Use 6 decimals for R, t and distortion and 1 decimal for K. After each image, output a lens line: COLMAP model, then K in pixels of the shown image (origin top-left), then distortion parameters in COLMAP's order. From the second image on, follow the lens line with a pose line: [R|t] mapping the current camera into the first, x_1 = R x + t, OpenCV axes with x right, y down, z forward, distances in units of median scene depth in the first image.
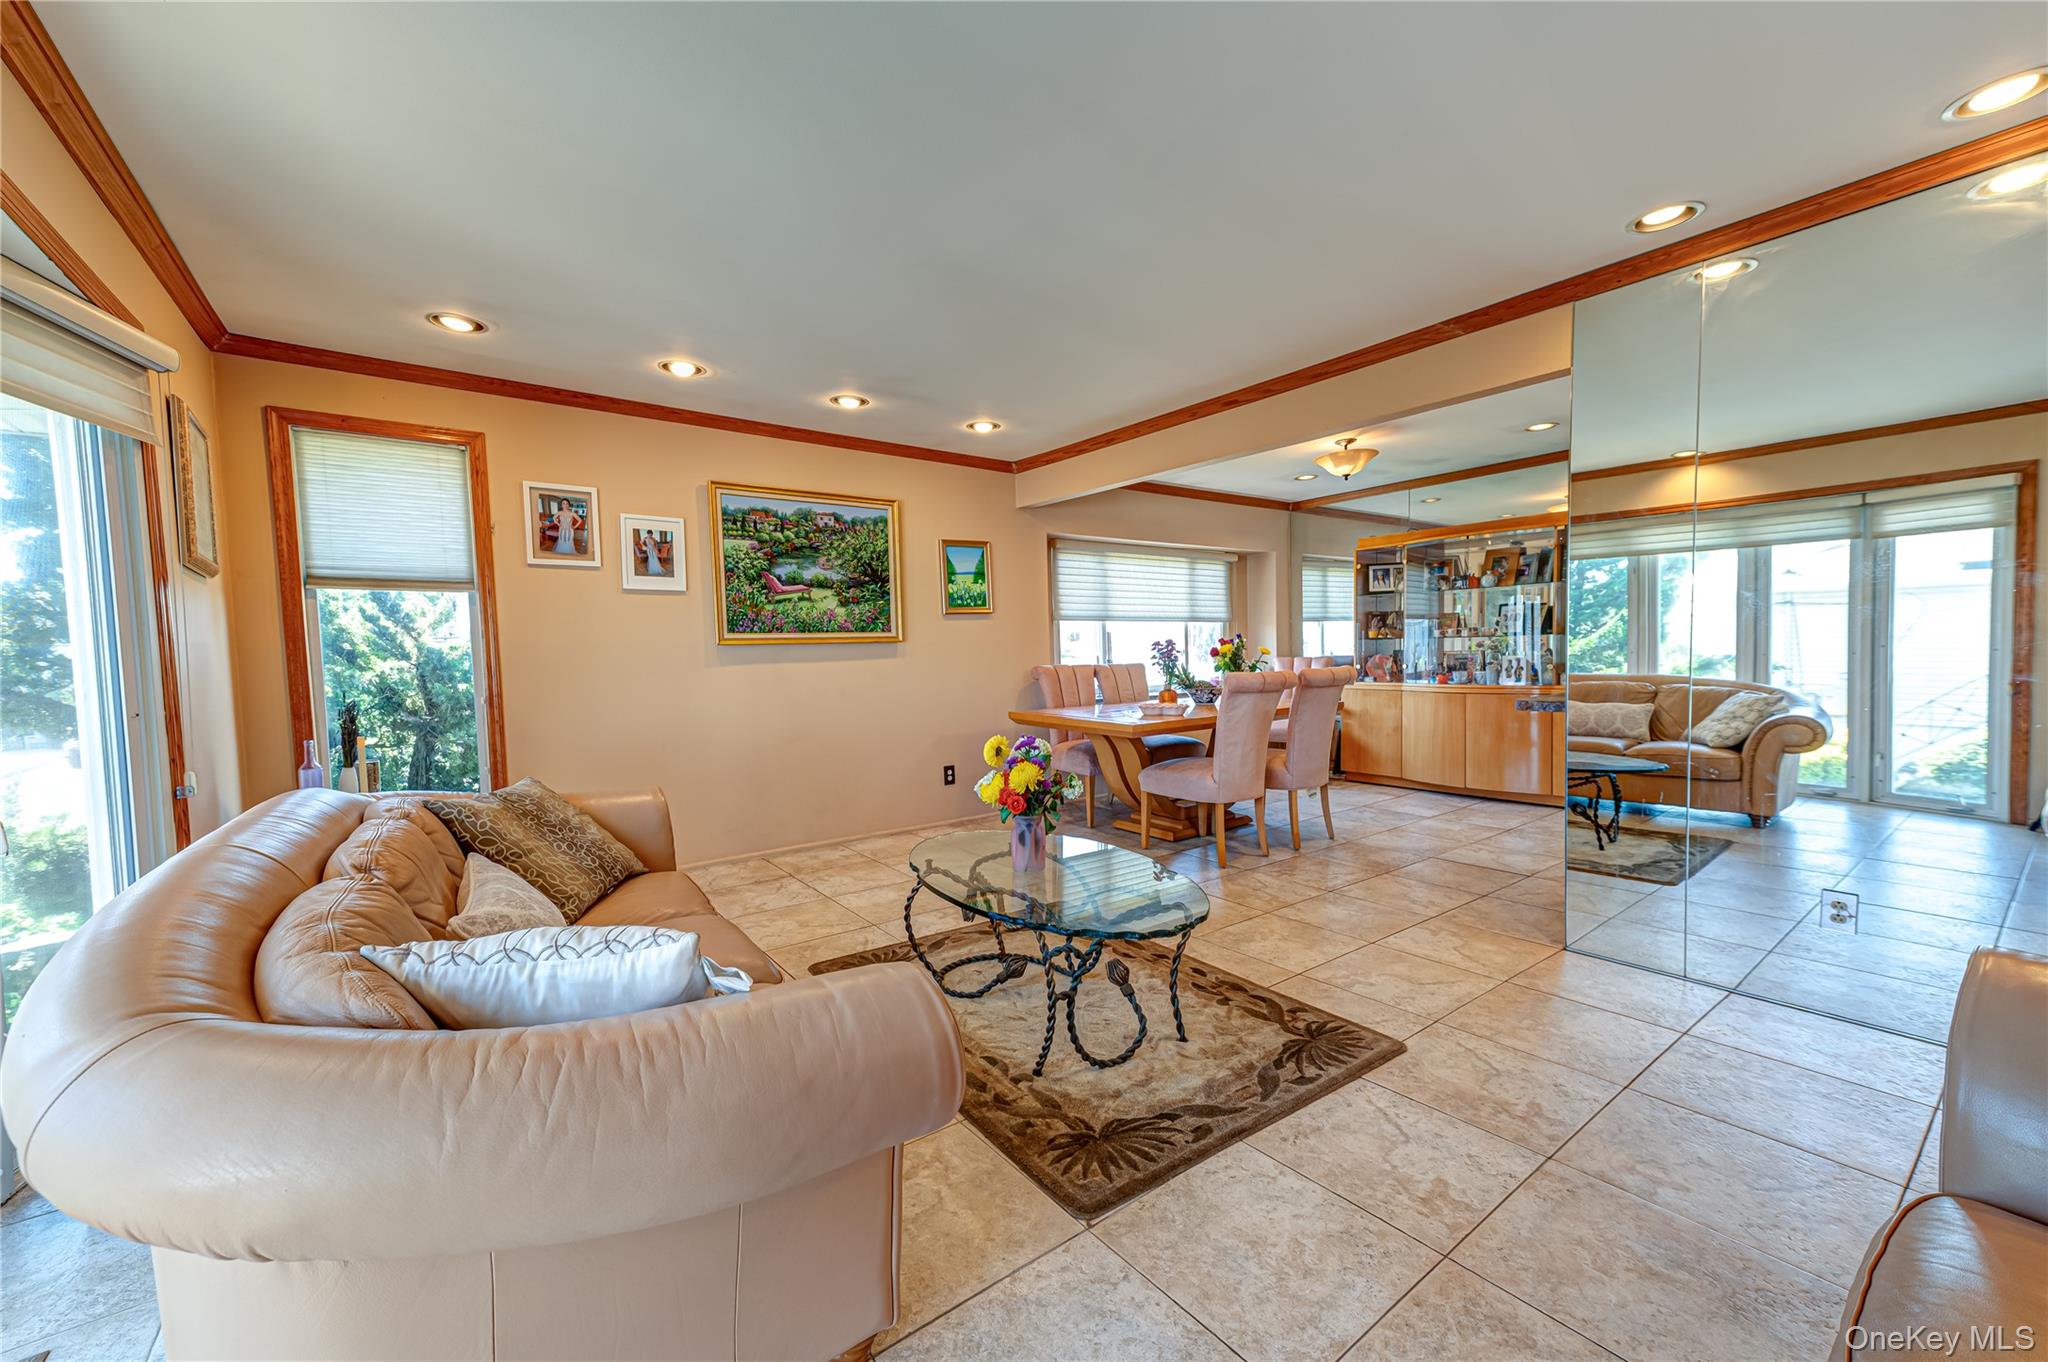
lens RADIAL K [[791.9, 0, 1020.0], [0, 791.9, 685.7], [0, 0, 1]] dist [0.011488, -0.000400]
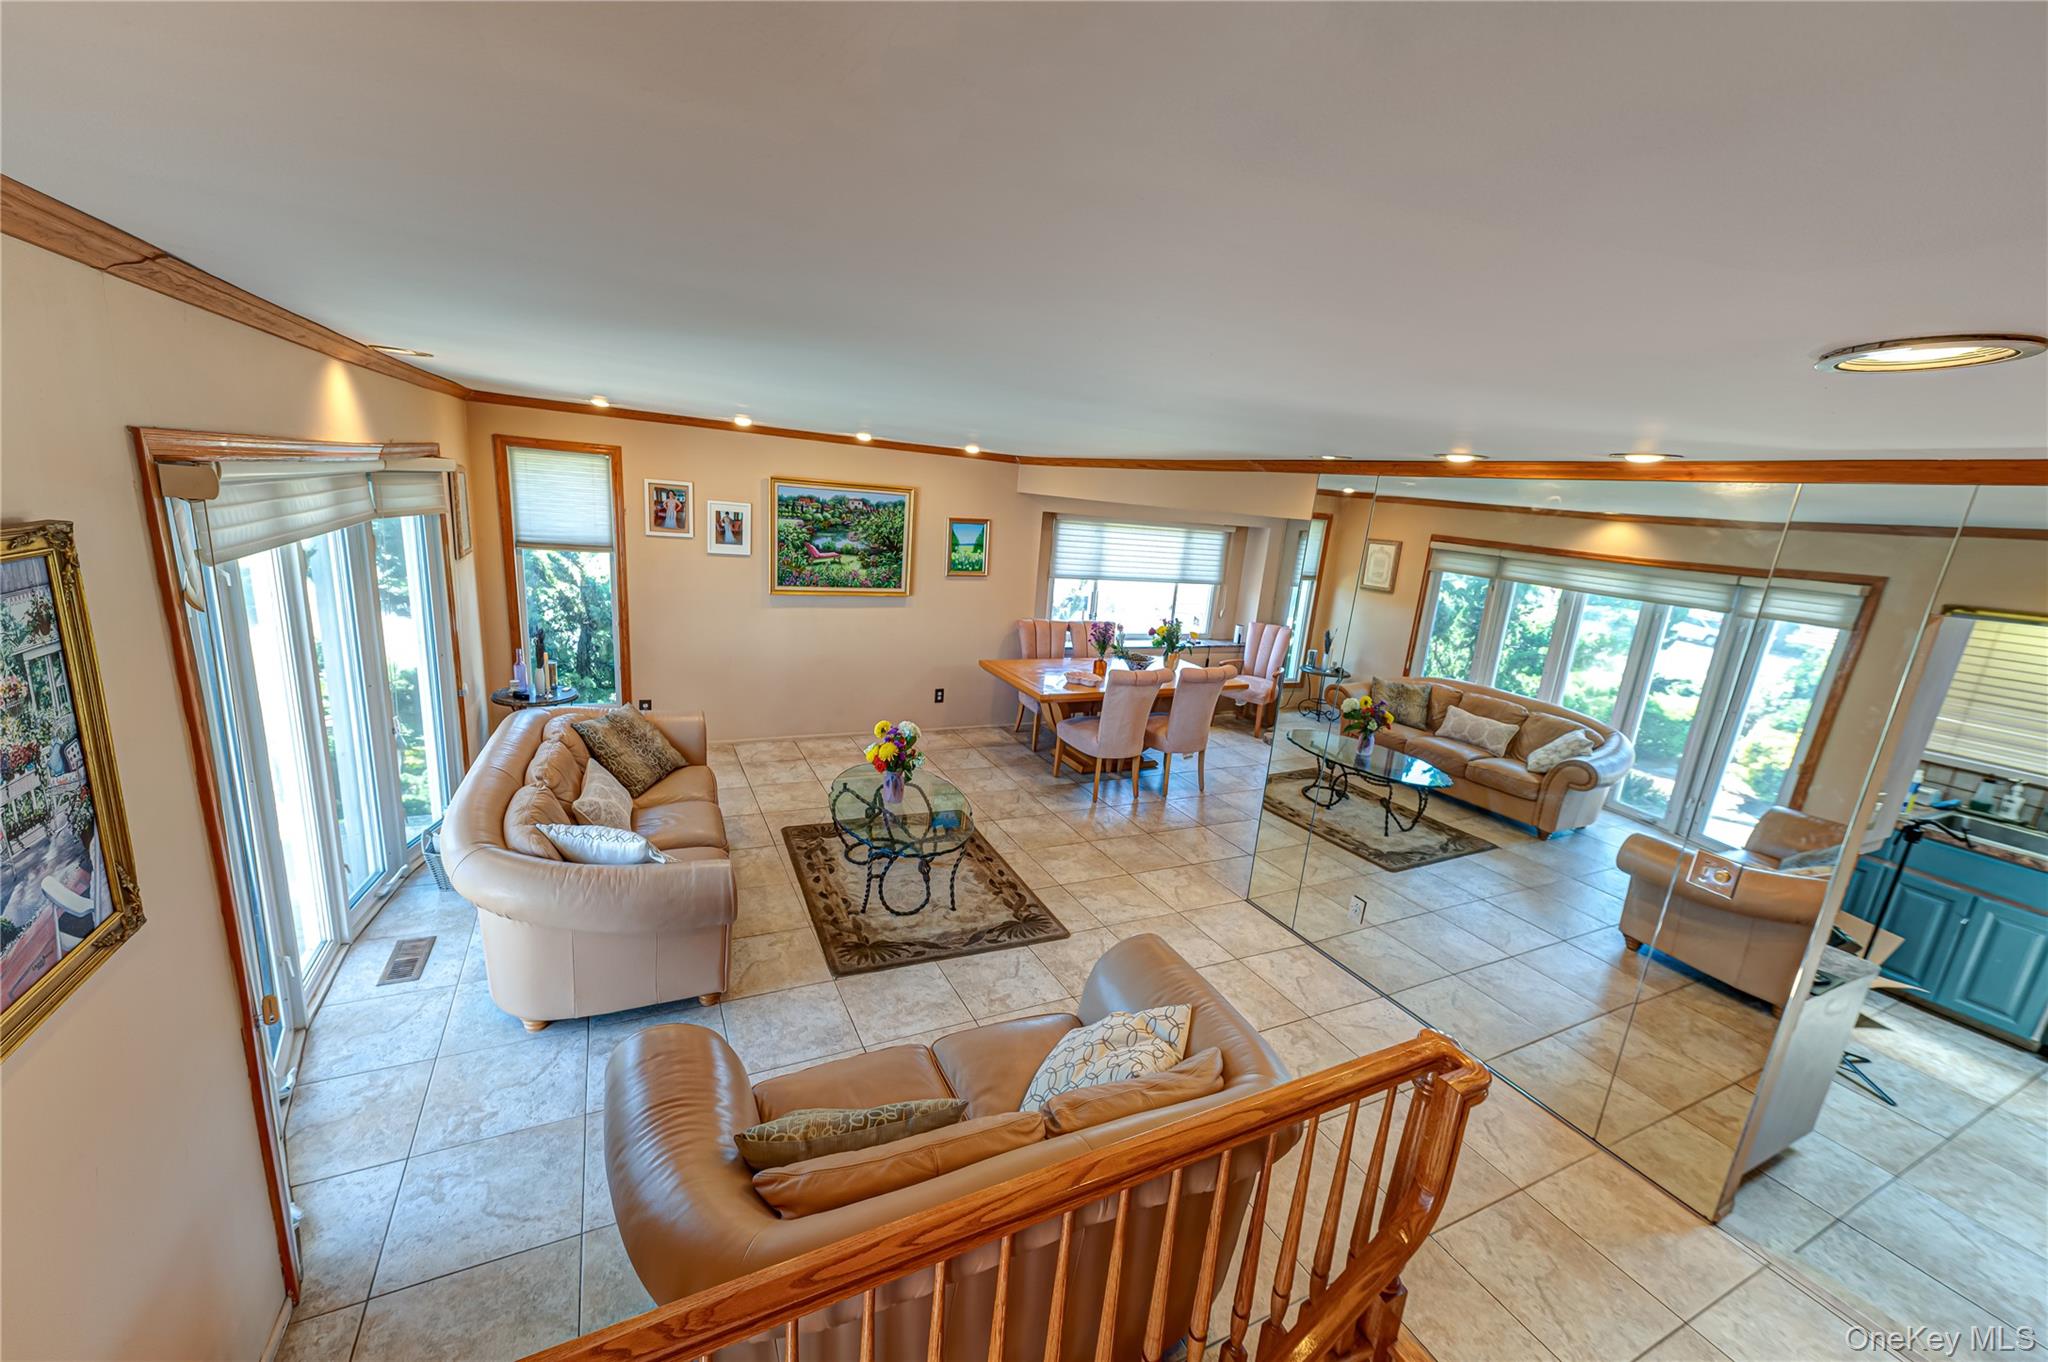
lens RADIAL K [[791.9, 0, 1023.0], [0, 791.9, 685.1], [0, 0, 1]] dist [0.011488, -0.000400]
pose [[0.978014, 0.148172, -0.146744, 0.317340], [-0.117703, 0.973089, 0.198099, -0.242199], [0.172148, -0.176472, 0.969135, -0.355783]]
